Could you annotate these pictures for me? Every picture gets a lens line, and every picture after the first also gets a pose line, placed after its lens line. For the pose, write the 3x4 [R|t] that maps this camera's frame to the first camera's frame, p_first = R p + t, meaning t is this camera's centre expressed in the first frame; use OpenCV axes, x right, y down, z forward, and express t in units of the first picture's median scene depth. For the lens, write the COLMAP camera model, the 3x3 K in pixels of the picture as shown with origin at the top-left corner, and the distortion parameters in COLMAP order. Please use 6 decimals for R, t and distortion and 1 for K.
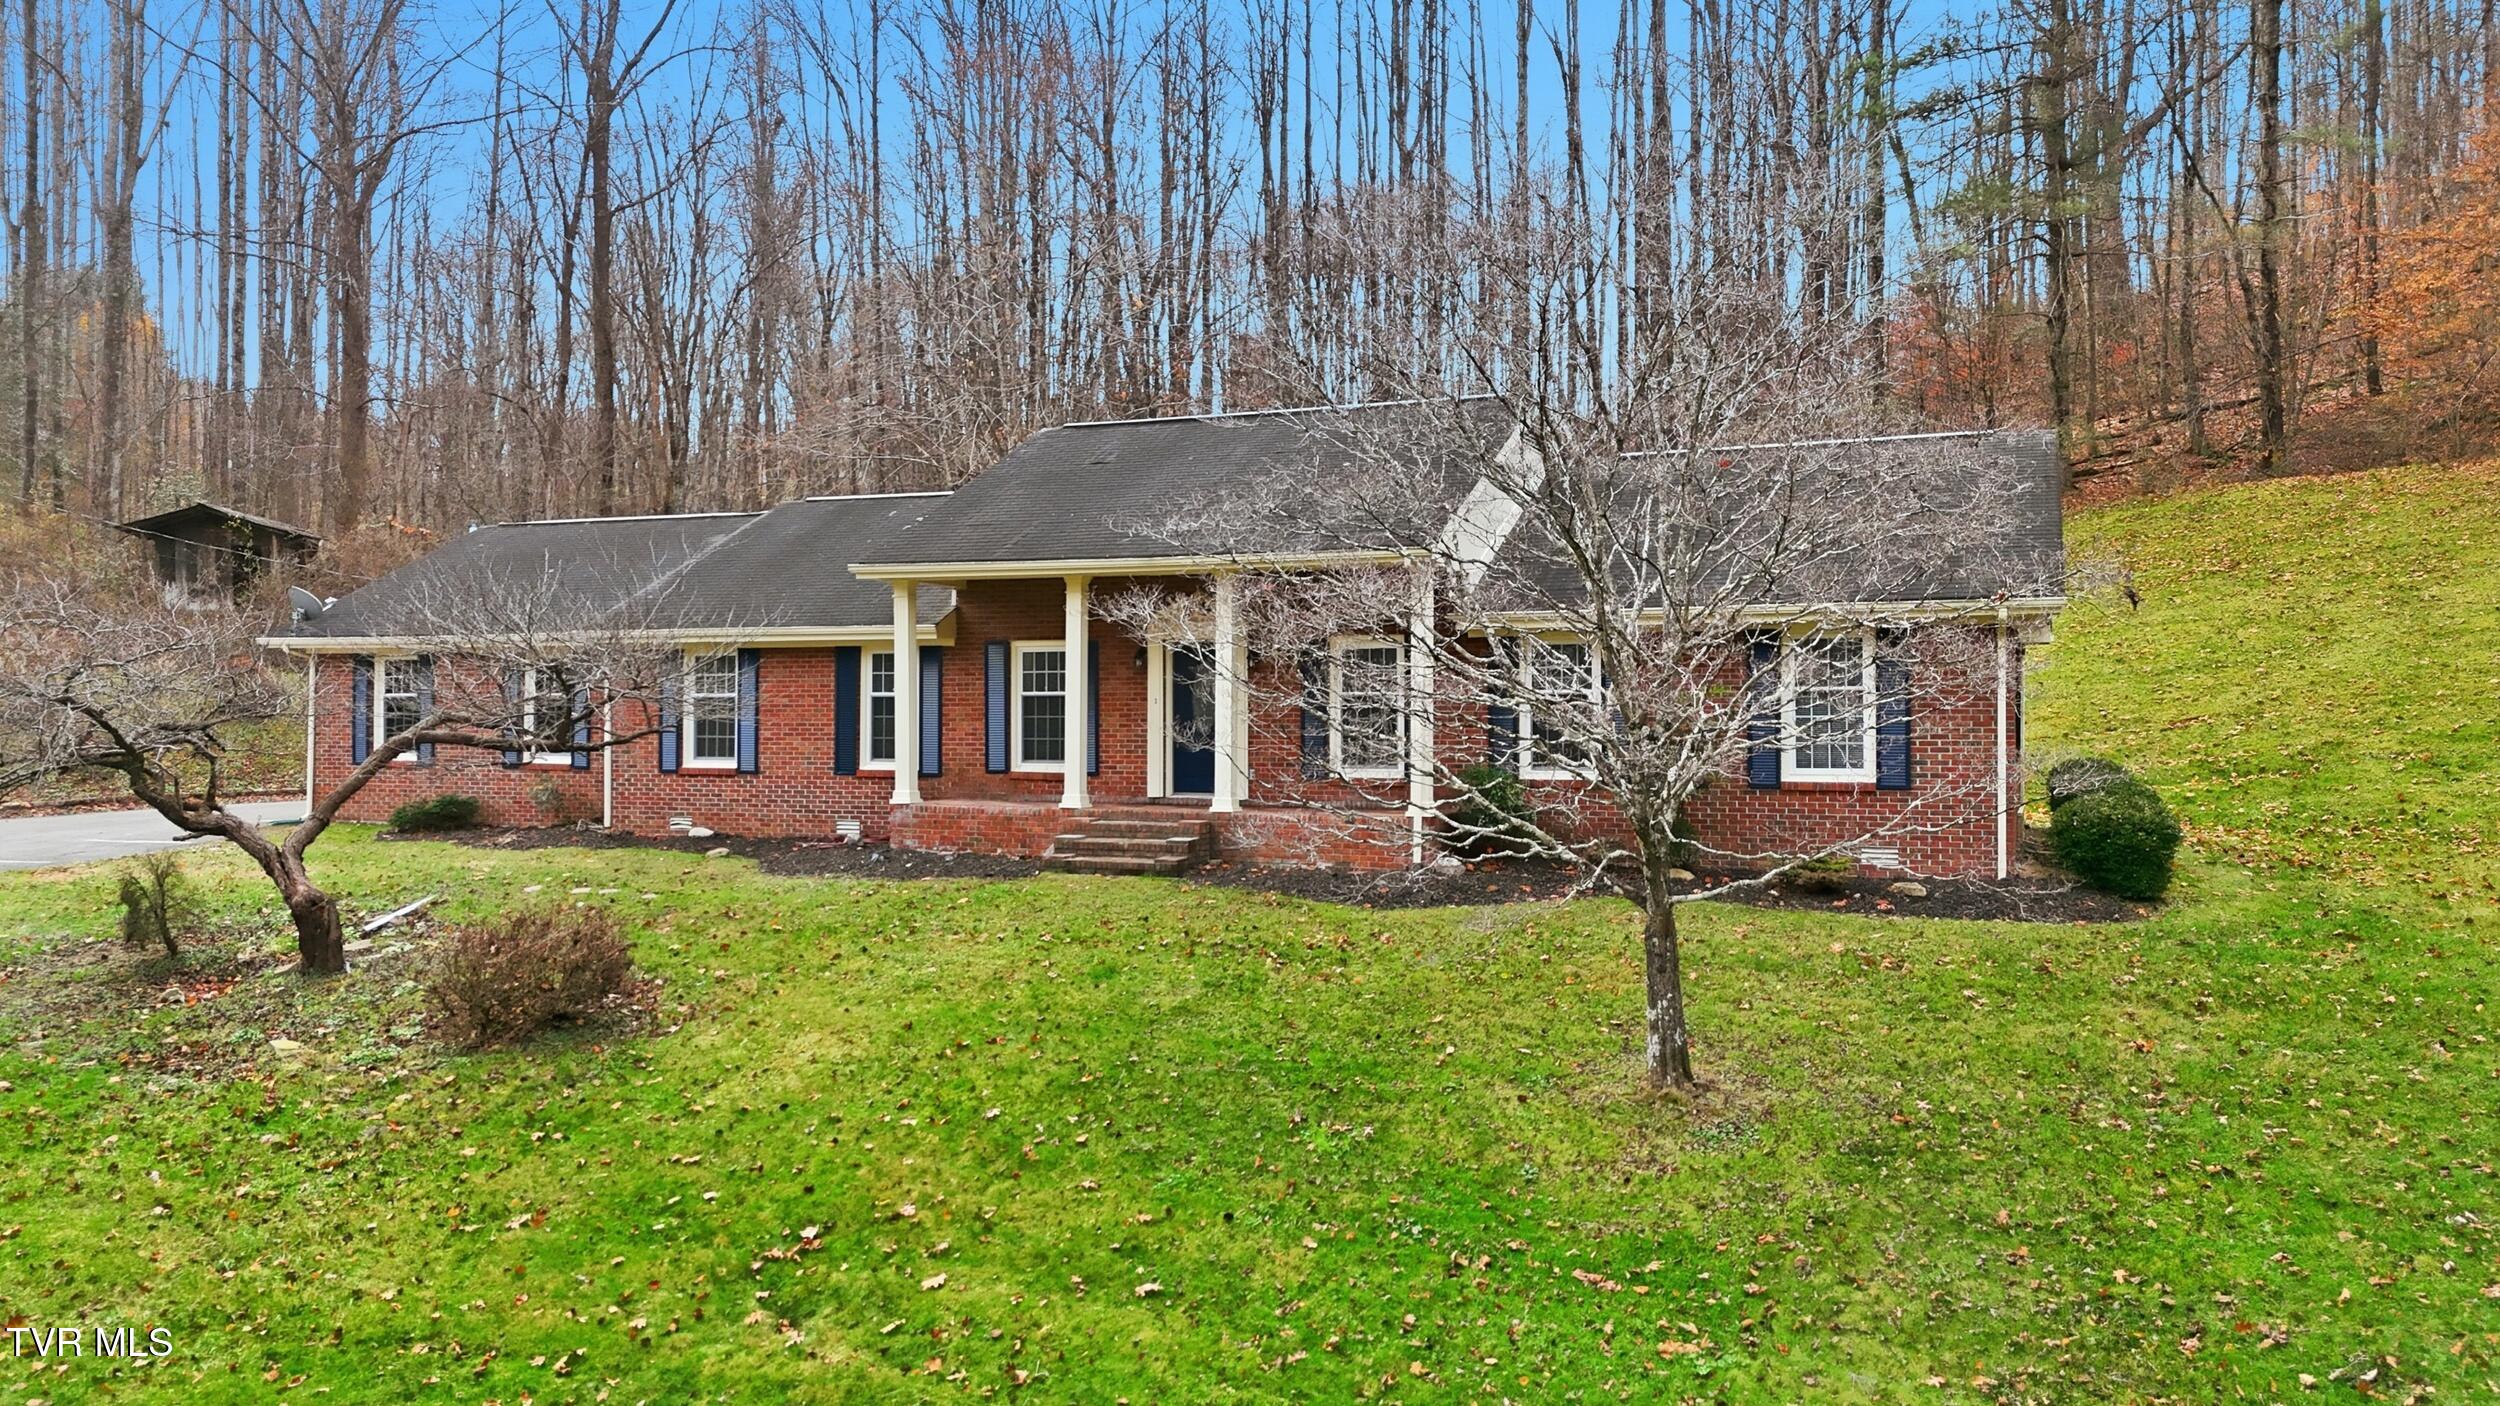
lens RADIAL K [[1800.8, 0, 1250.0], [0, 1800.8, 703.0], [0, 0, 1]] dist [0.084114, -0.099751]
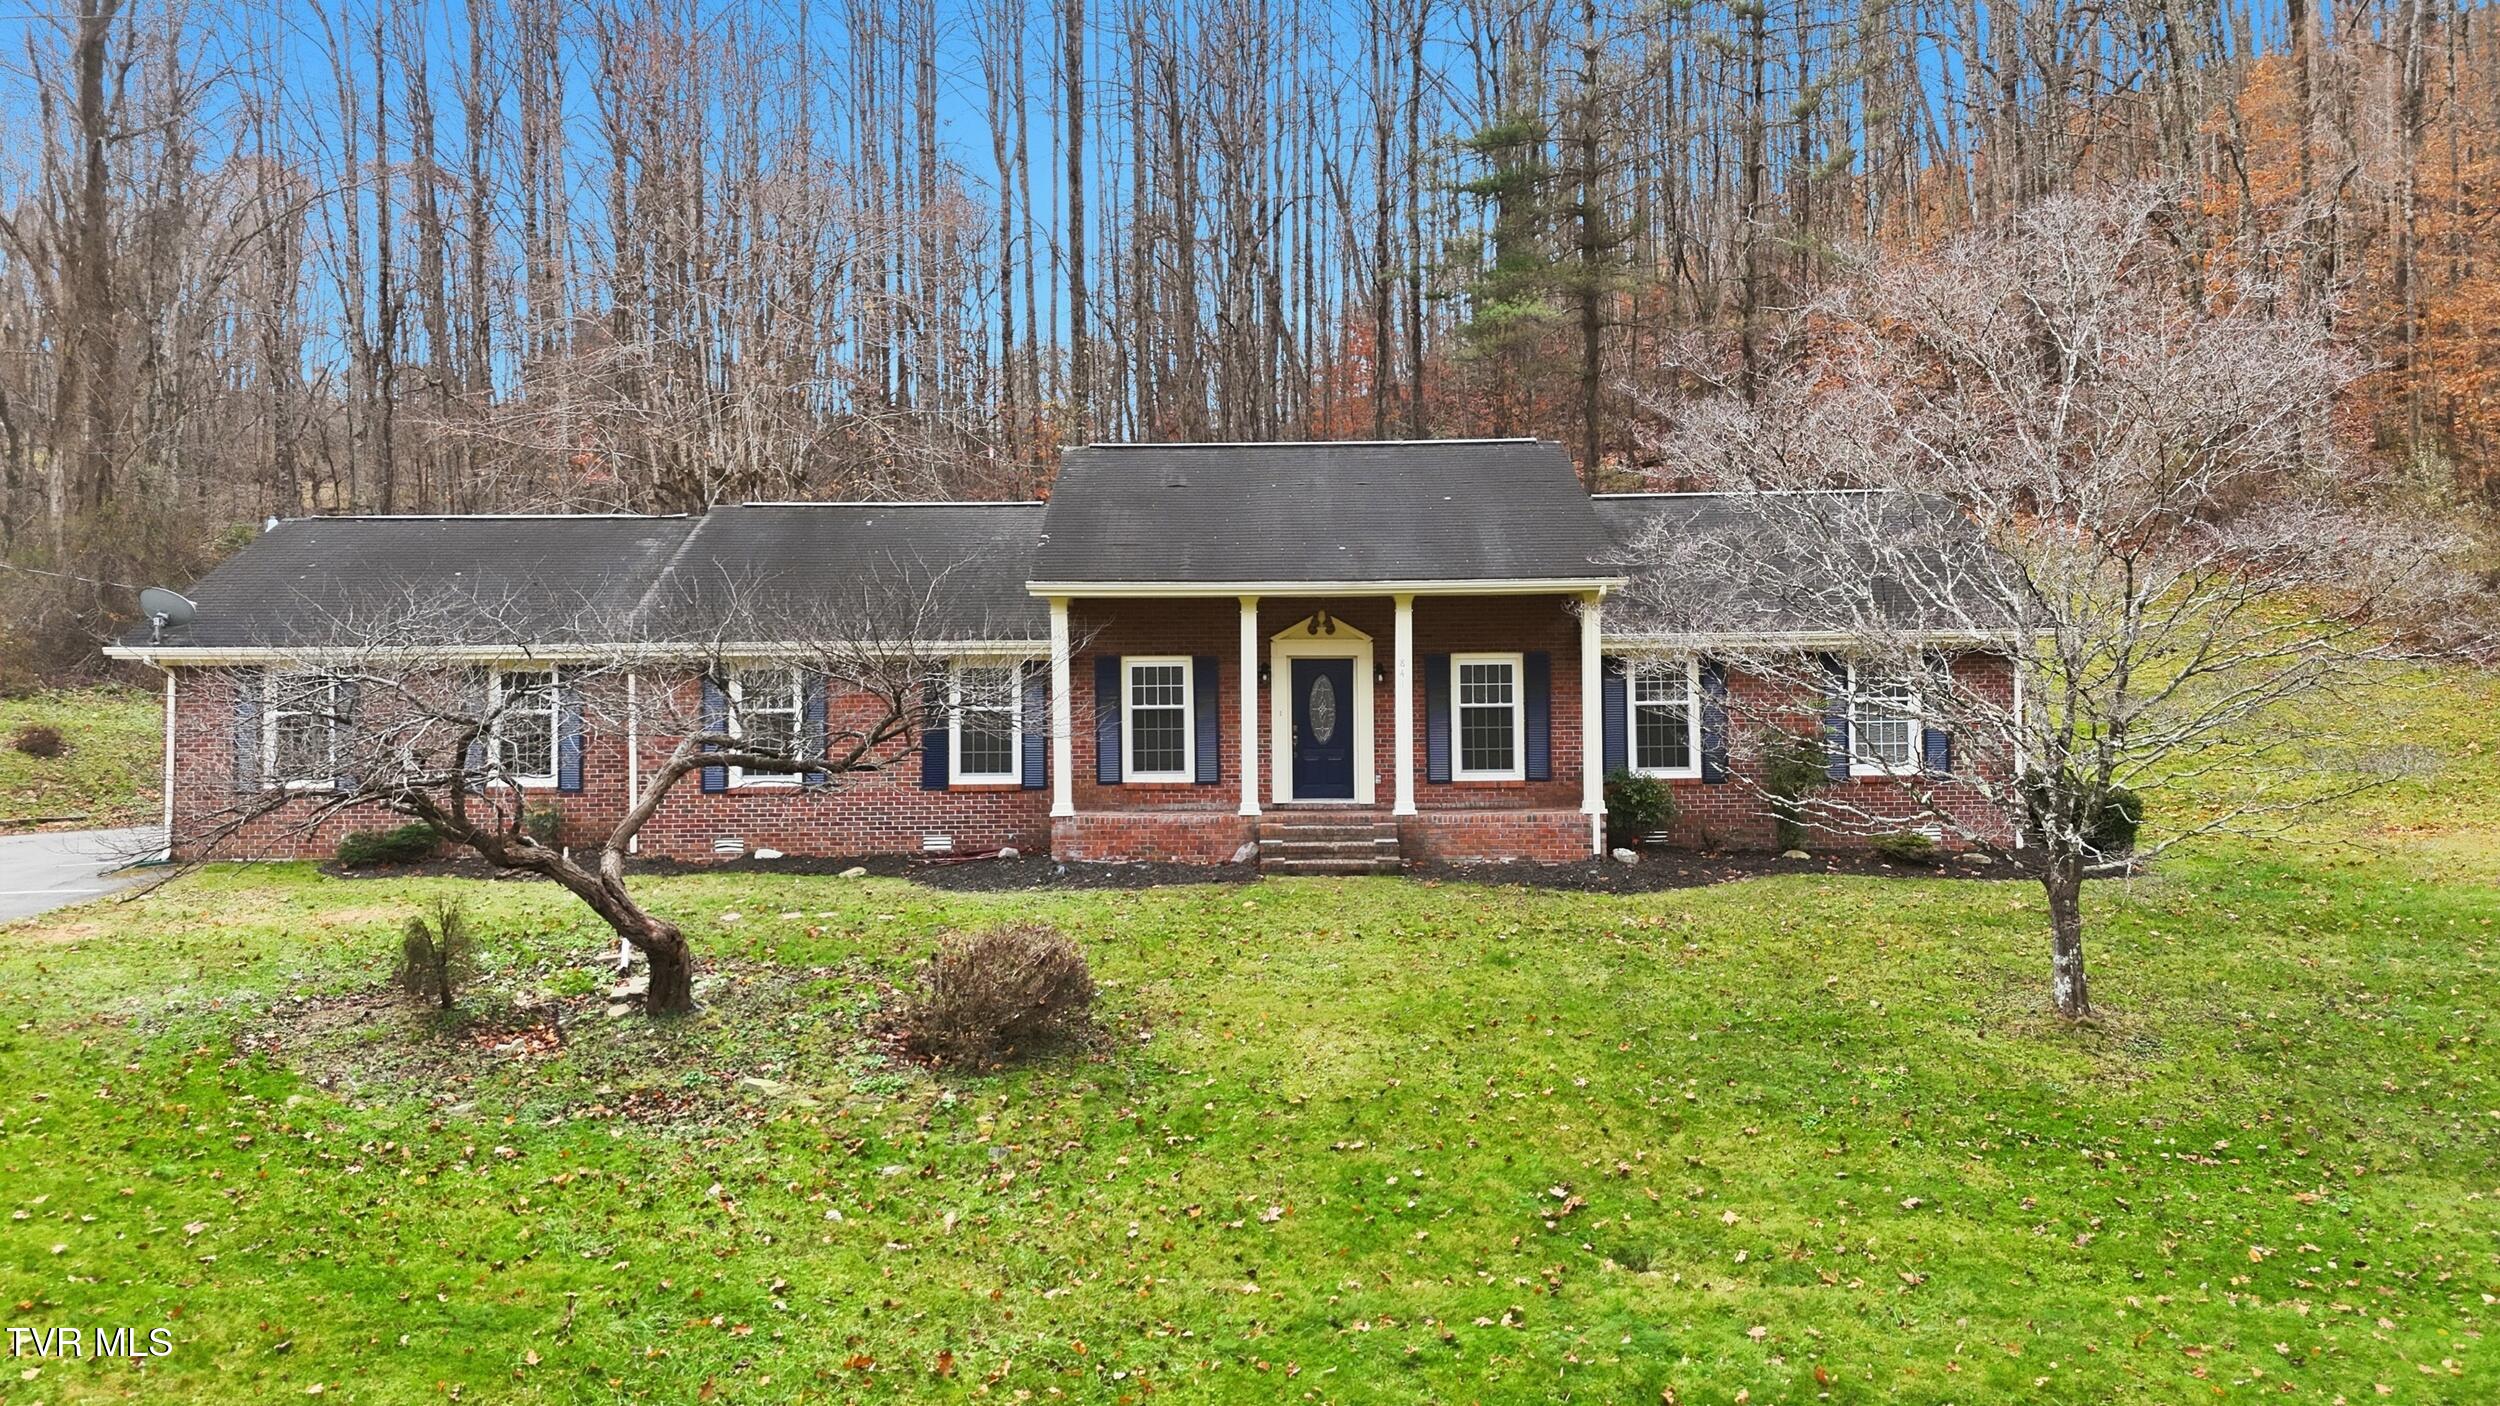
lens RADIAL K [[1800.8, 0, 1250.0], [0, 1800.8, 703.0], [0, 0, 1]] dist [0.084114, -0.099751]
pose [[0.927741, -0.007875, 0.373142, -0.510632], [0.007826, 0.999968, 0.001646, -0.009880], [-0.373143, 0.001393, 0.927773, 0.016673]]
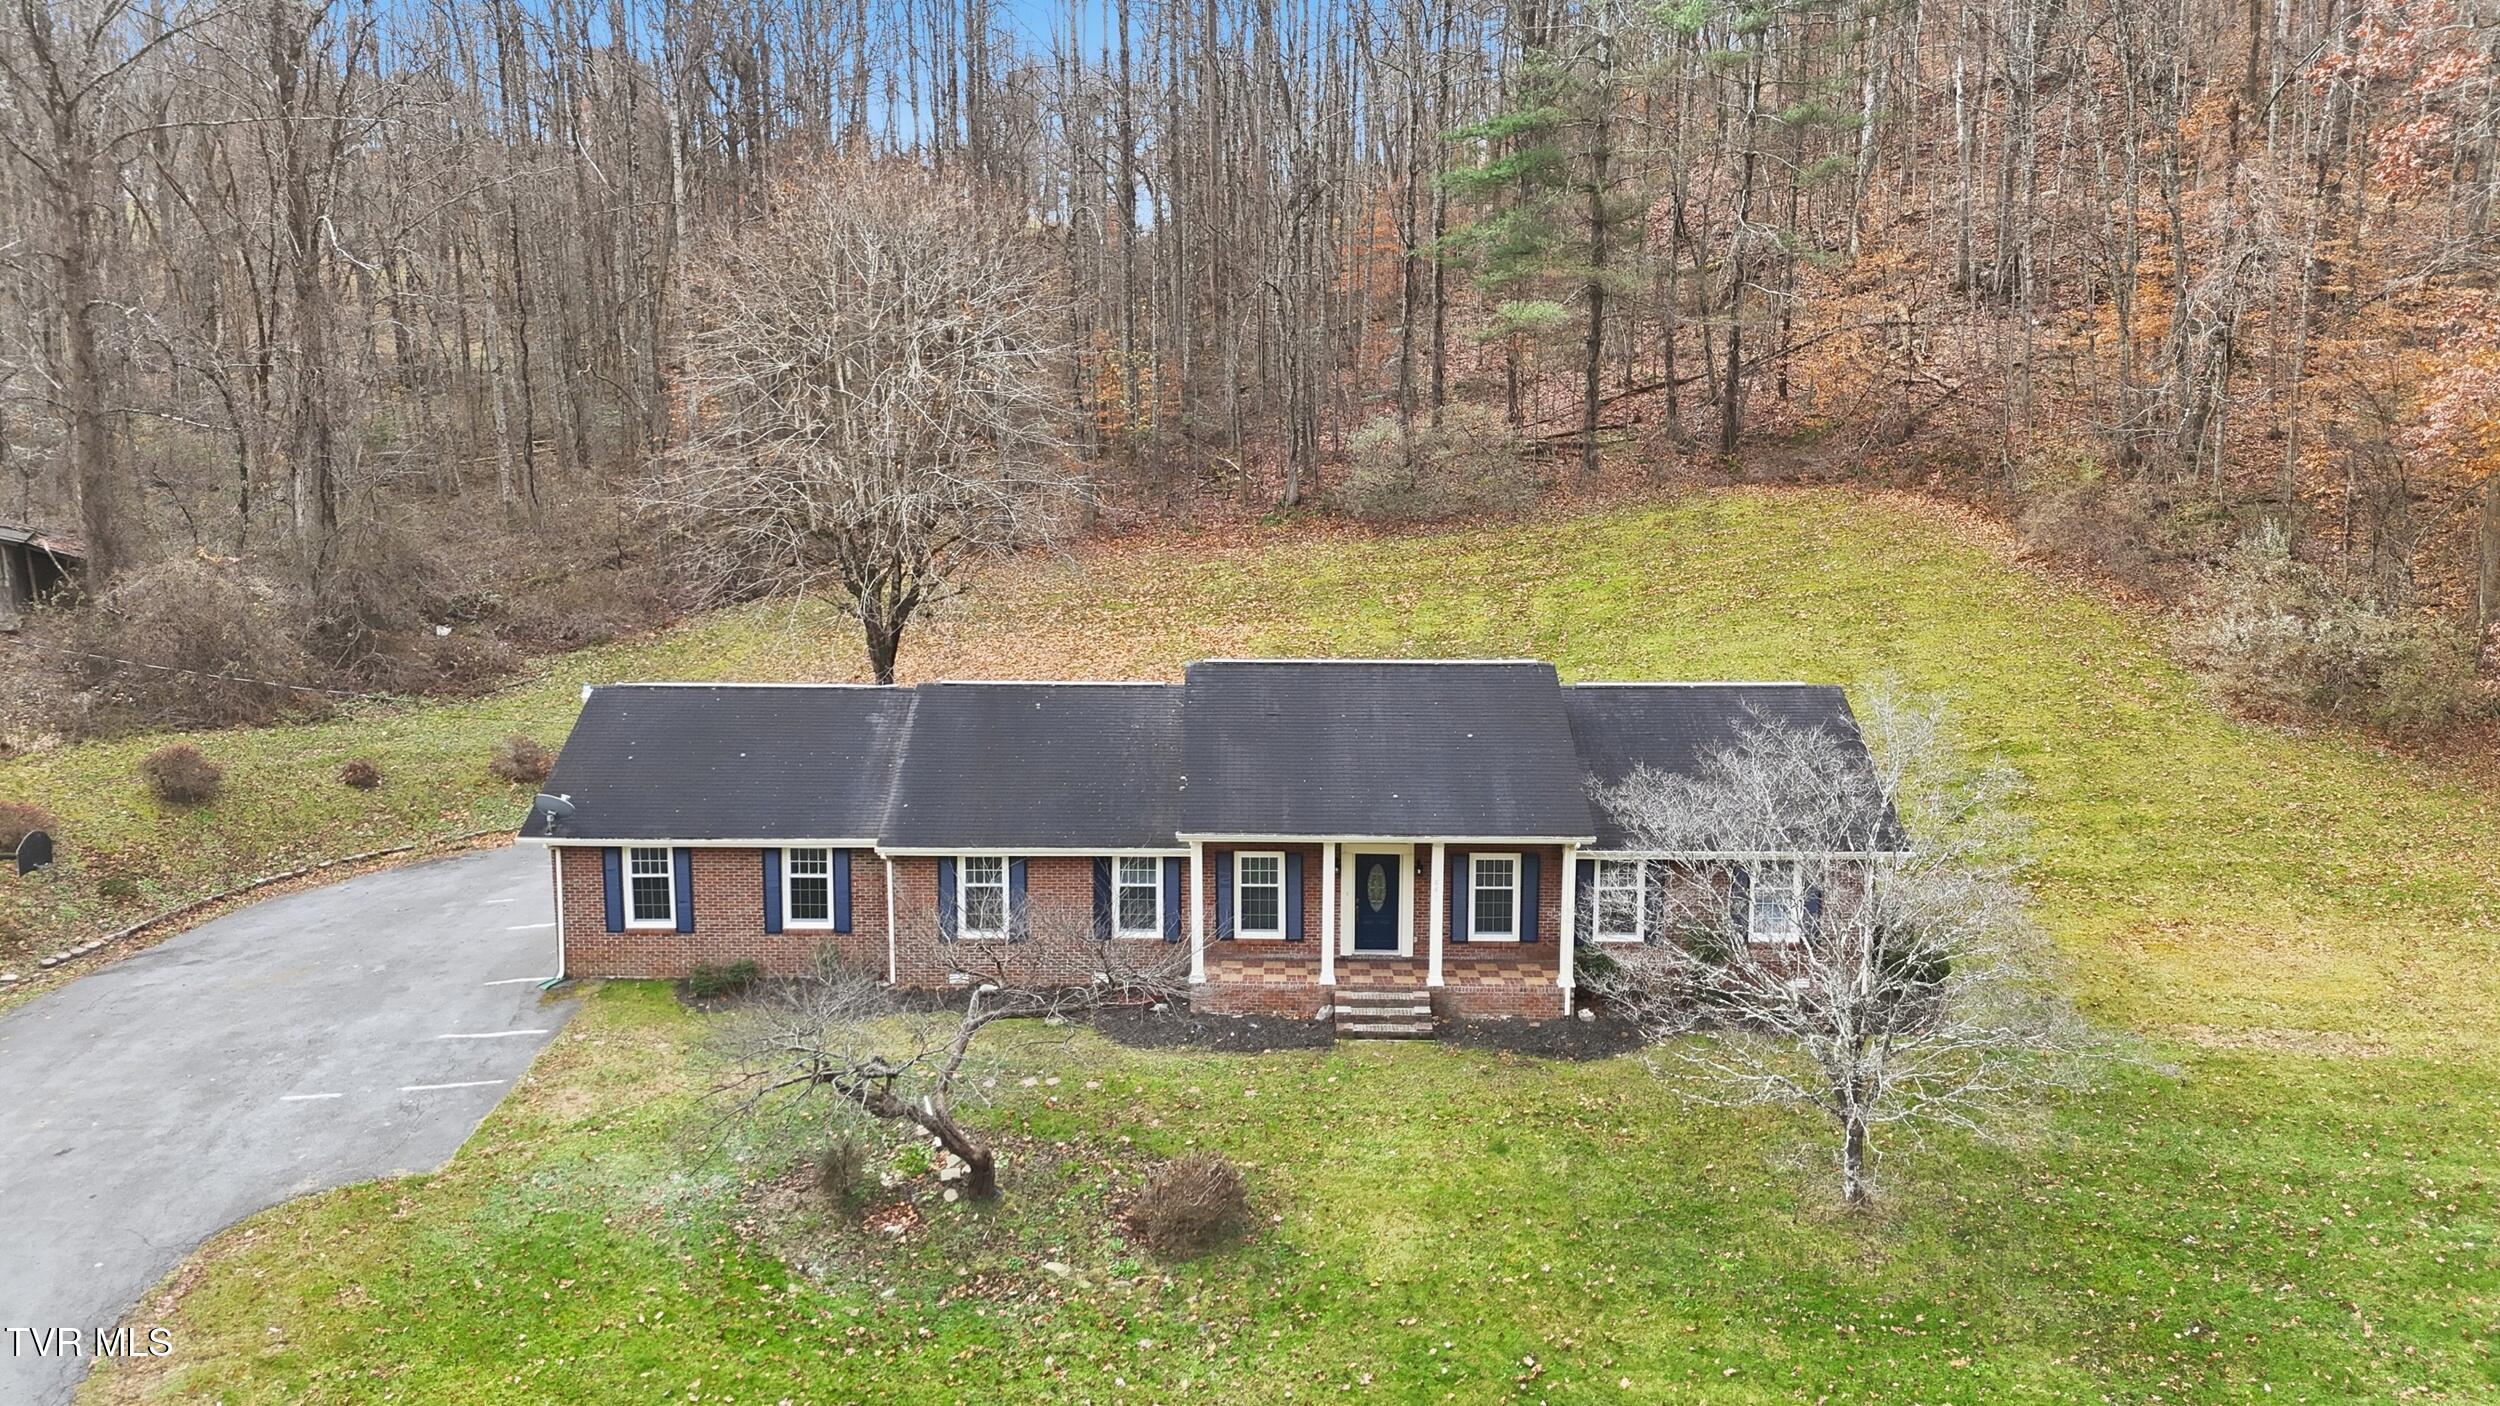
lens RADIAL K [[1772.6, 0, 1250.0], [0, 1772.6, 703.0], [0, 0, 1]] dist [0.074245, -0.107455]
pose [[0.928174, -0.061409, 0.367046, -0.723093], [-0.002402, 0.985282, 0.170918, -0.449353], [-0.372140, -0.159523, 0.914366, -0.327913]]
